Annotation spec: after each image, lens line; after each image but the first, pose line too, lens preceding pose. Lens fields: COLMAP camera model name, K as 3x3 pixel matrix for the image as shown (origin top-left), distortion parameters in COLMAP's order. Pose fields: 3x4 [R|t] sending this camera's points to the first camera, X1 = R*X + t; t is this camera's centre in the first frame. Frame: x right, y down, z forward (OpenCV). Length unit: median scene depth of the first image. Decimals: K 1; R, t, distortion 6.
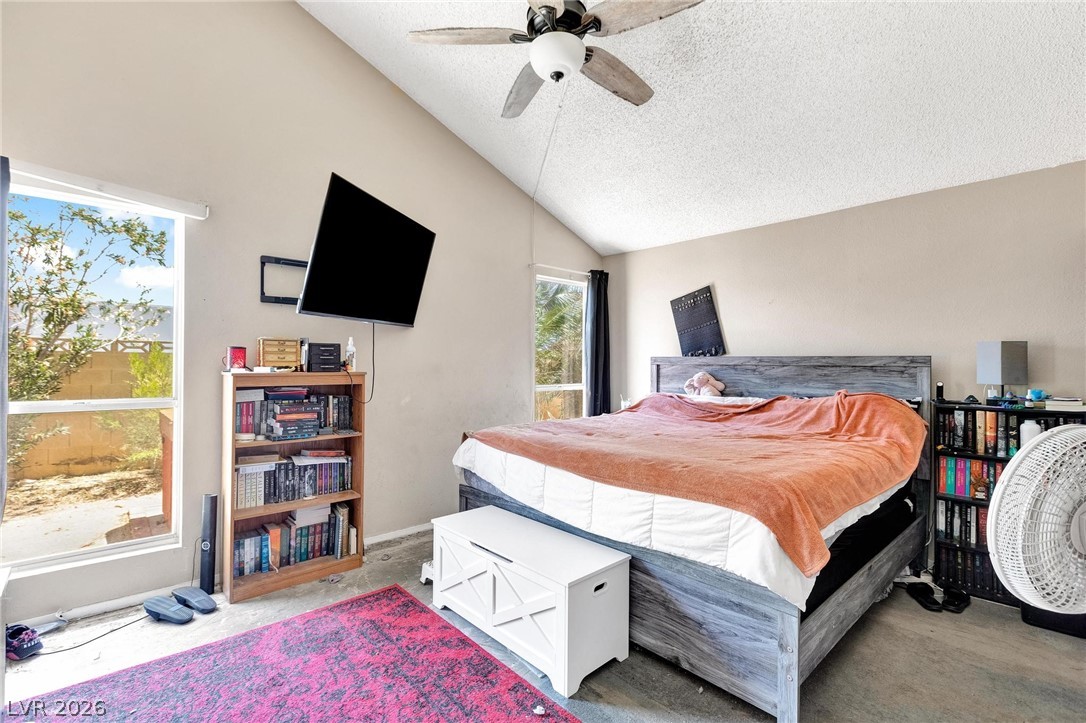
lens RADIAL K [[497.4, 0, 541.9], [0, 497.4, 361.9], [0, 0, 1]] dist [-0.000180, -0.000593]
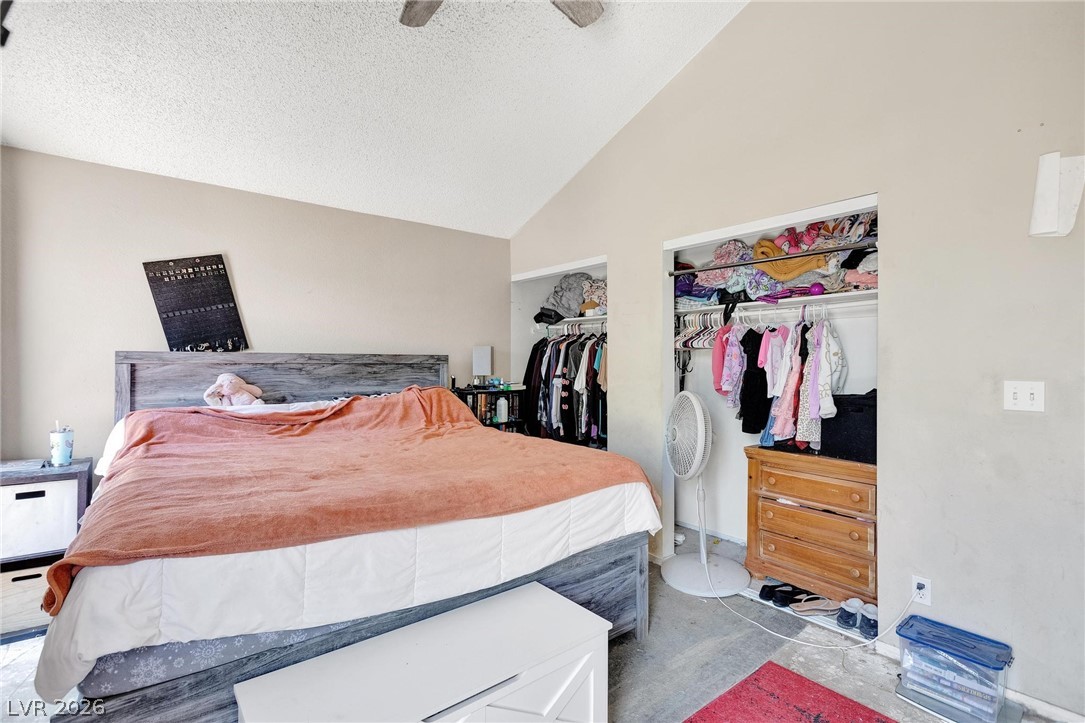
lens RADIAL K [[505.3, 0, 541.9], [0, 505.3, 360.5], [0, 0, 1]] dist [-0.010645, 0.000484]
pose [[0.059430, -0.001999, 0.998230, -0.422955], [-0.002408, 0.999995, 0.002146, -0.001285], [-0.998230, -0.002531, 0.059425, 0.560163]]
